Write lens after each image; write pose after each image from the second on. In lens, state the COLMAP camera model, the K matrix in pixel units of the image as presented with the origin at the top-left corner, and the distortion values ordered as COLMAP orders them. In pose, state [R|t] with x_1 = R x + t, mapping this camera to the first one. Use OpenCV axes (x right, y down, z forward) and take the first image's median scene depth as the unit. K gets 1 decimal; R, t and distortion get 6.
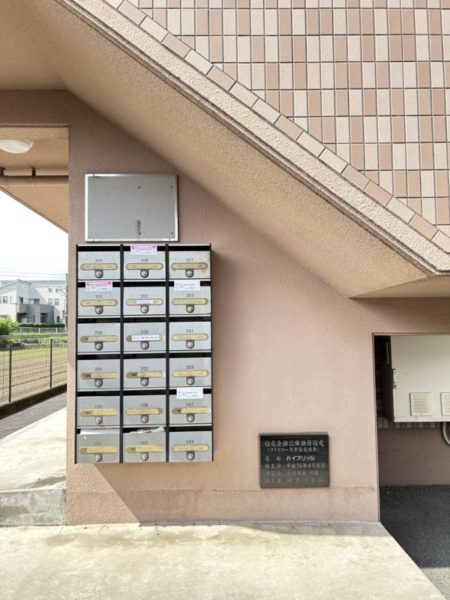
lens RADIAL K [[452.2, 0, 226.9], [0, 452.2, 299.5], [0, 0, 1]] dist [0.010229, 0.002192]
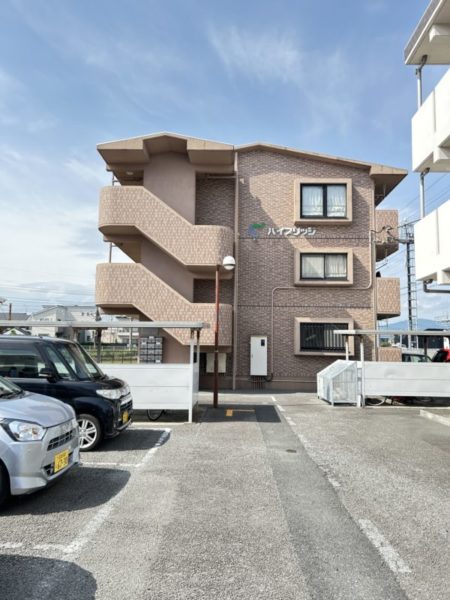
lens RADIAL K [[452.2, 0, 224.8], [0, 452.2, 300.5], [0, 0, 1]] dist [0.010229, 0.002192]
pose [[0.998774, 0.021915, -0.044394, 0.041325], [-0.023841, 0.998776, -0.043328, -0.014154], [0.043390, 0.044333, 0.998074, -0.196152]]
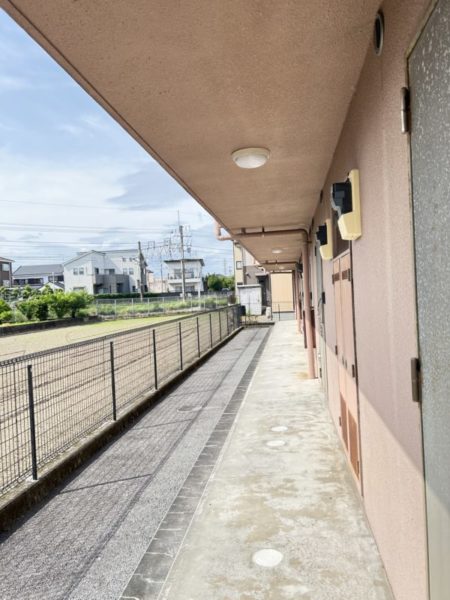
lens RADIAL K [[452.2, 0, 224.7], [0, 452.2, 300.0], [0, 0, 1]] dist [0.010229, 0.002192]
pose [[0.986581, -0.026890, -0.161042, -0.022225], [0.040025, 0.996080, 0.078880, -0.002374], [0.158290, -0.084268, 0.983790, 0.070072]]
